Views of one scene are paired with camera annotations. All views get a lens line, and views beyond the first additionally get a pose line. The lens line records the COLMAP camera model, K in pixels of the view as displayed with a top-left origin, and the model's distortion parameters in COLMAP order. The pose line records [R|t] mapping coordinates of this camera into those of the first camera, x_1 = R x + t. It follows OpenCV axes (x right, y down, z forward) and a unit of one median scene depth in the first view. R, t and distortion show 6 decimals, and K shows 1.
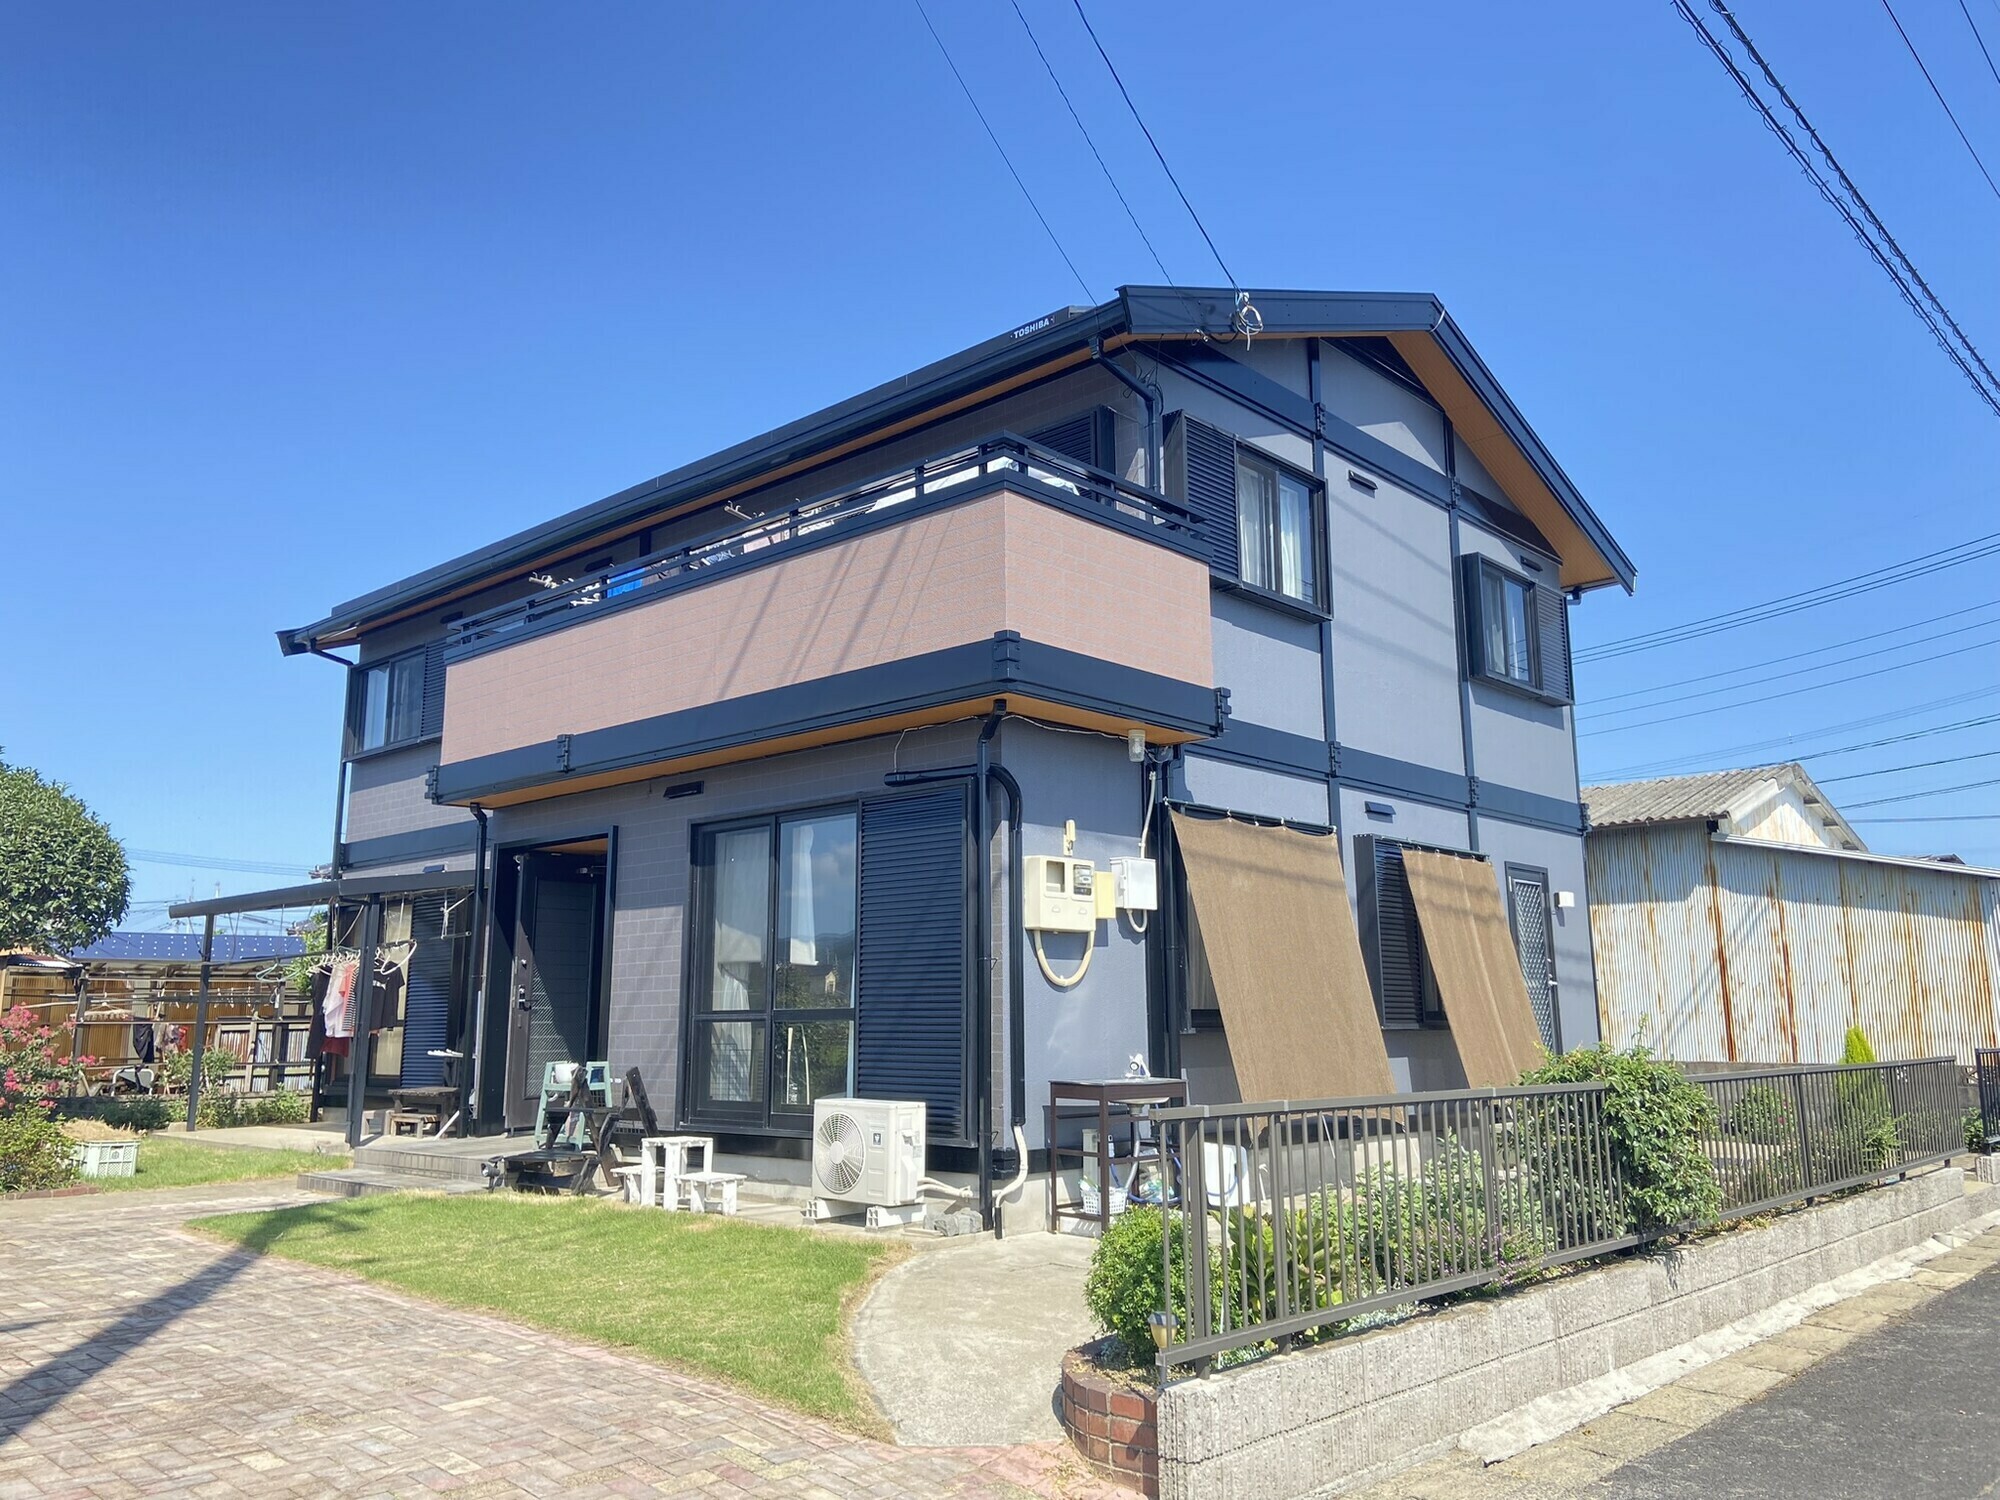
lens RADIAL K [[1538.8, 0, 1000.0], [0, 1538.8, 750.0], [0, 0, 1]] dist [0.009553, 0.001421]
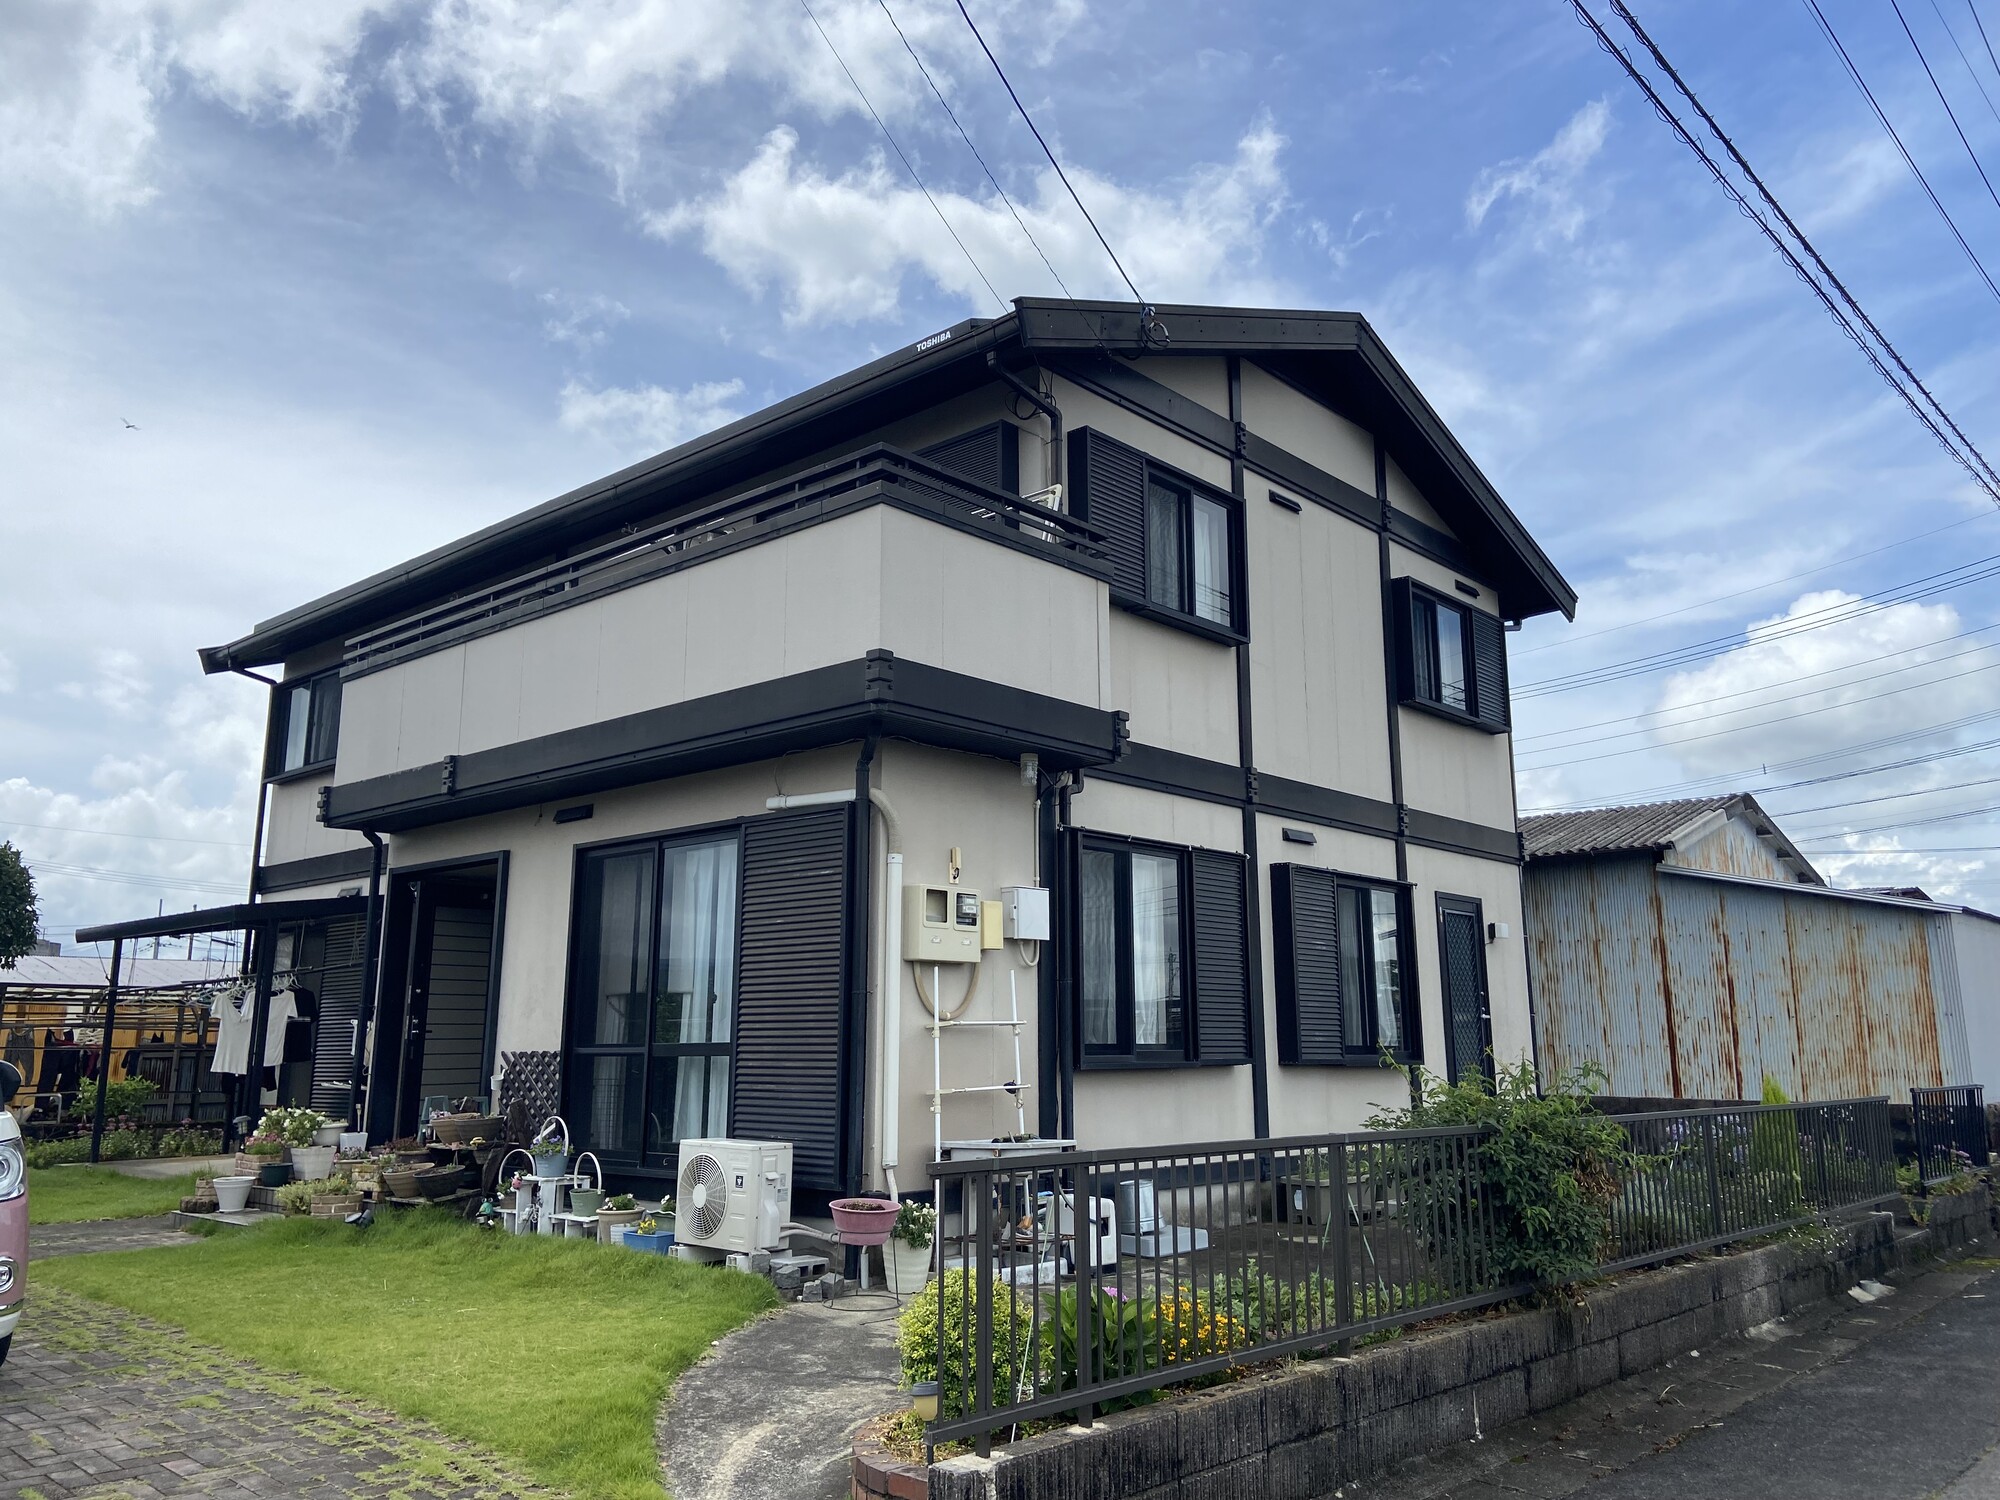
lens RADIAL K [[1529.6, 0, 1000.0], [0, 1529.6, 750.0], [0, 0, 1]] dist [0.024385, -0.000166]
pose [[0.999963, 0.006257, 0.005842, 0.051124], [-0.006156, 0.999836, -0.017044, 0.000924], [-0.005948, 0.017007, 0.999838, 0.030394]]
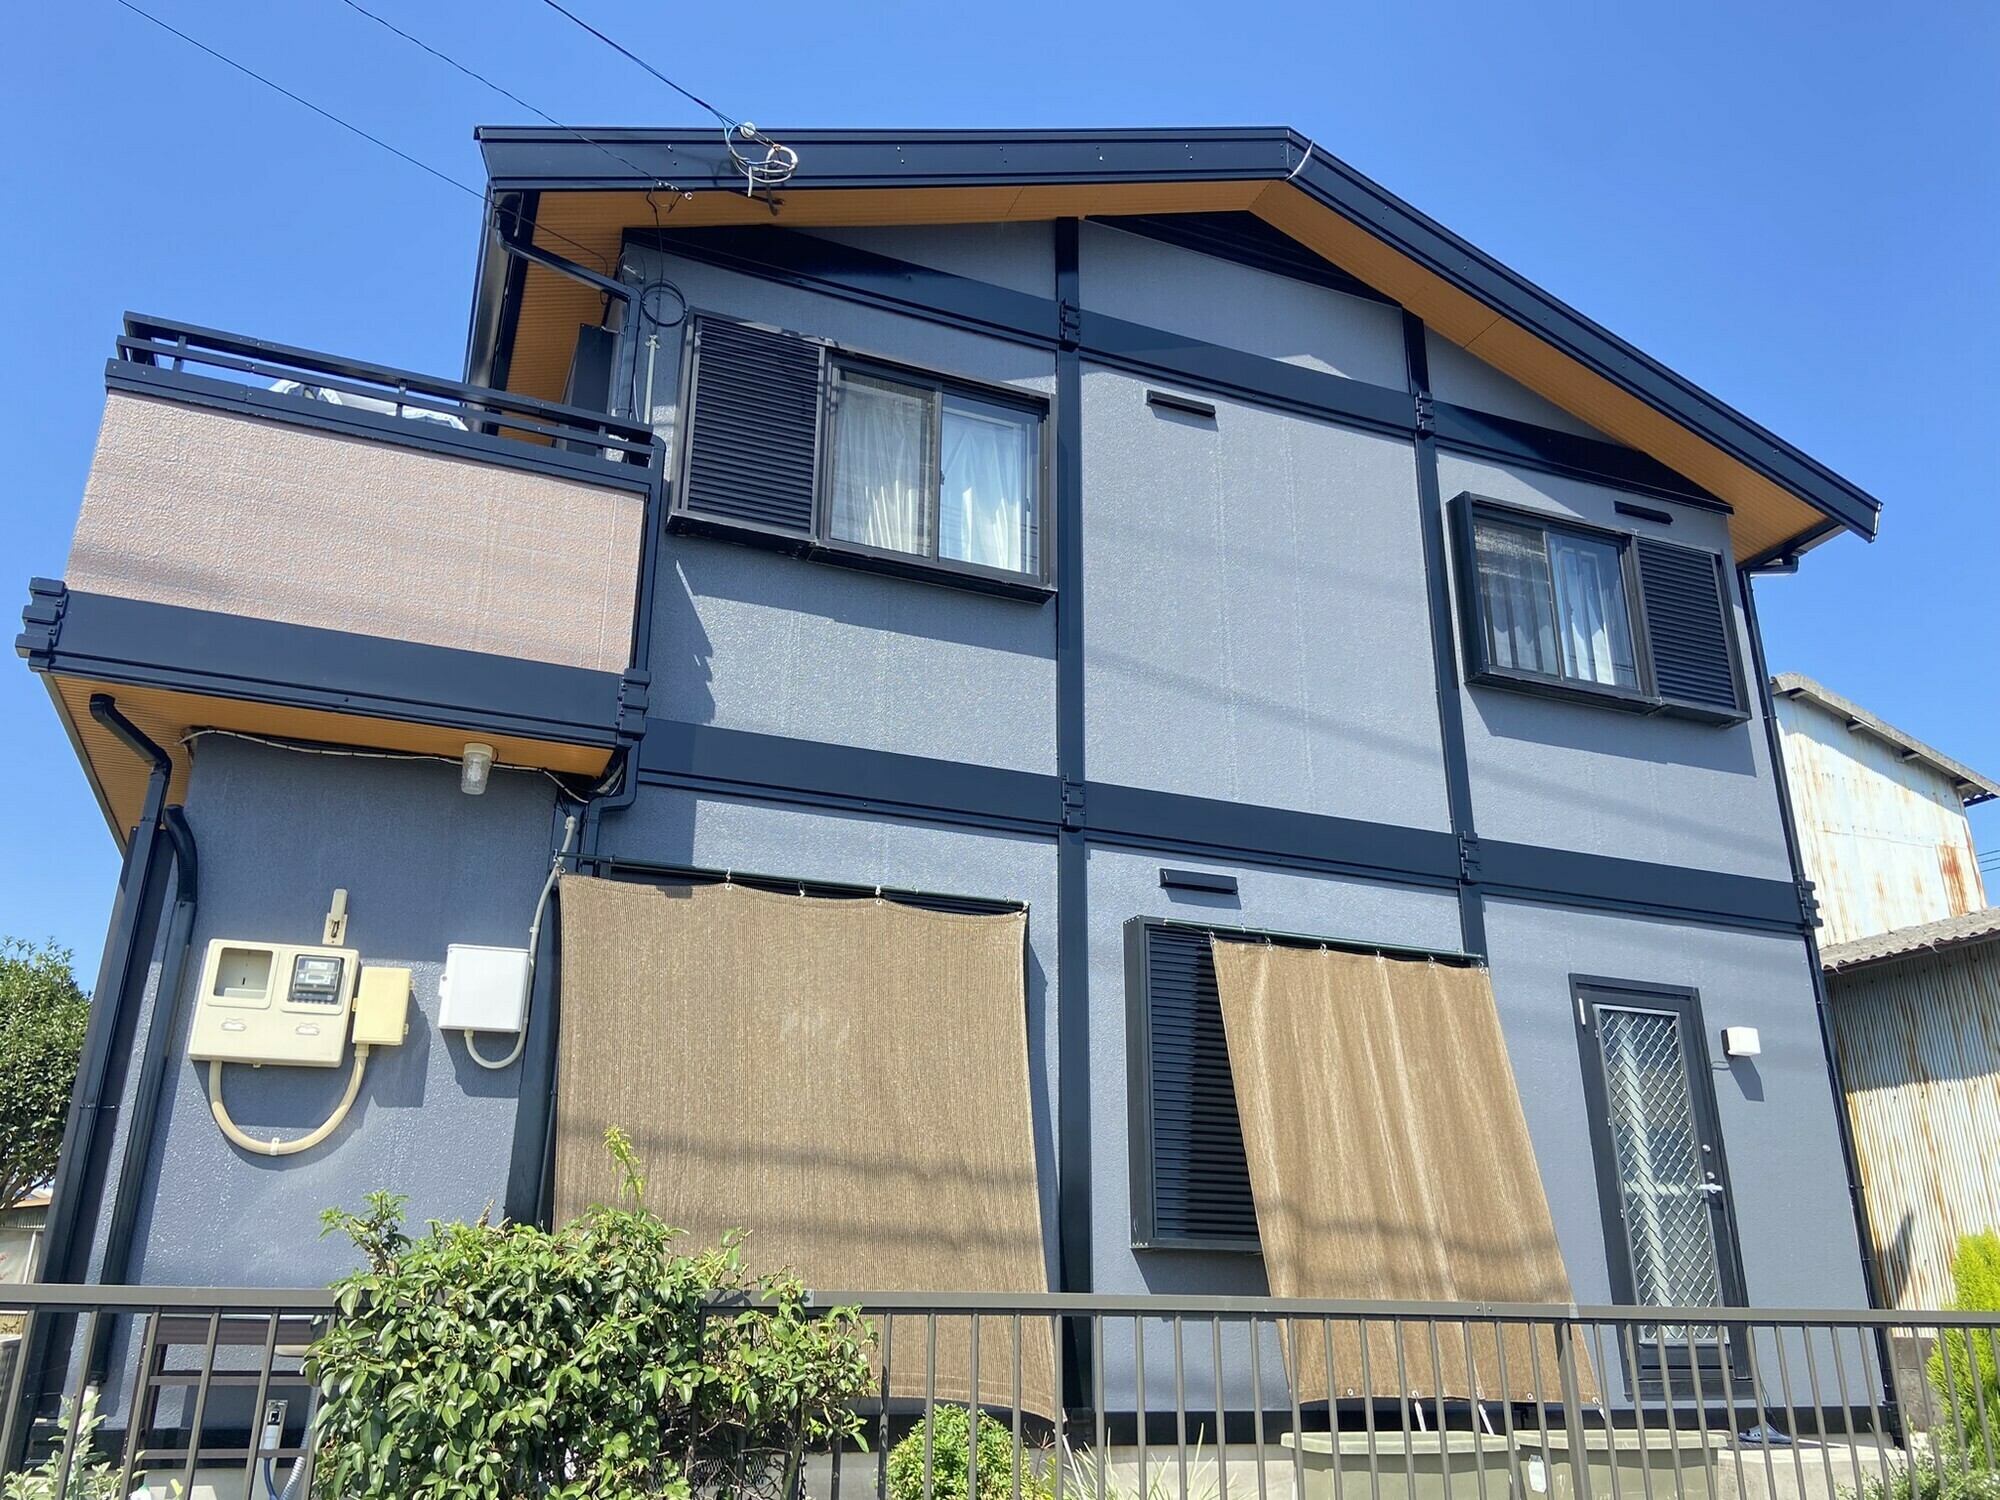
lens RADIAL K [[1414.0, 0, 904.9], [0, 1414.0, 741.2], [0, 0, 1]] dist [0.048418, -0.001074]
pose [[0.895857, -0.115946, -0.428949, 0.396847], [0.047930, 0.984938, -0.166131, 0.072716], [0.441750, 0.128270, 0.887921, 0.431831]]
